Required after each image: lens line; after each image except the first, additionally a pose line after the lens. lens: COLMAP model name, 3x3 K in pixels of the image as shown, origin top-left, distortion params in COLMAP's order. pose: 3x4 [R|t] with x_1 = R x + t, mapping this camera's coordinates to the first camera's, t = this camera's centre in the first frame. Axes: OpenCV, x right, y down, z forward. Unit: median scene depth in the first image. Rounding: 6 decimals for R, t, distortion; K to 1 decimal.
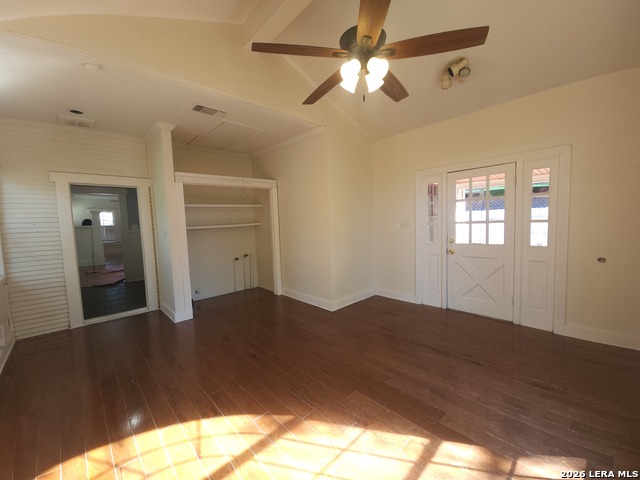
lens RADIAL K [[260.8, 0, 318.8], [0, 260.8, 243.3], [0, 0, 1]] dist [0.005269, -0.000032]
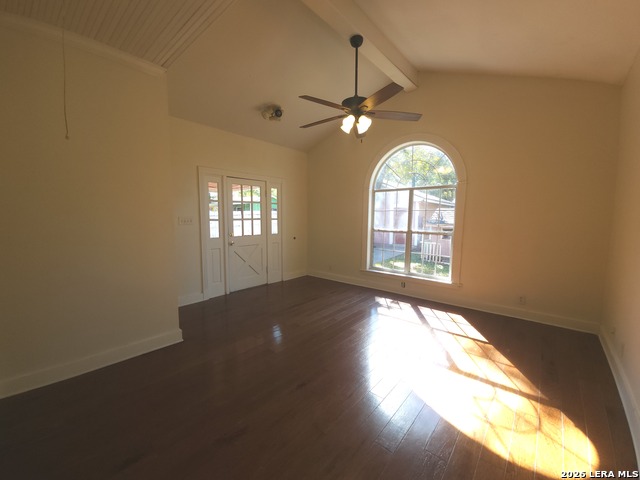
lens RADIAL K [[260.8, 0, 321.3], [0, 260.8, 239.1], [0, 0, 1]] dist [0.005269, -0.000032]
pose [[-0.097354, -0.059572, 0.993465, -0.791911], [0.089683, 0.993621, 0.068370, -0.037689], [-0.991201, 0.095753, -0.091391, 0.767362]]
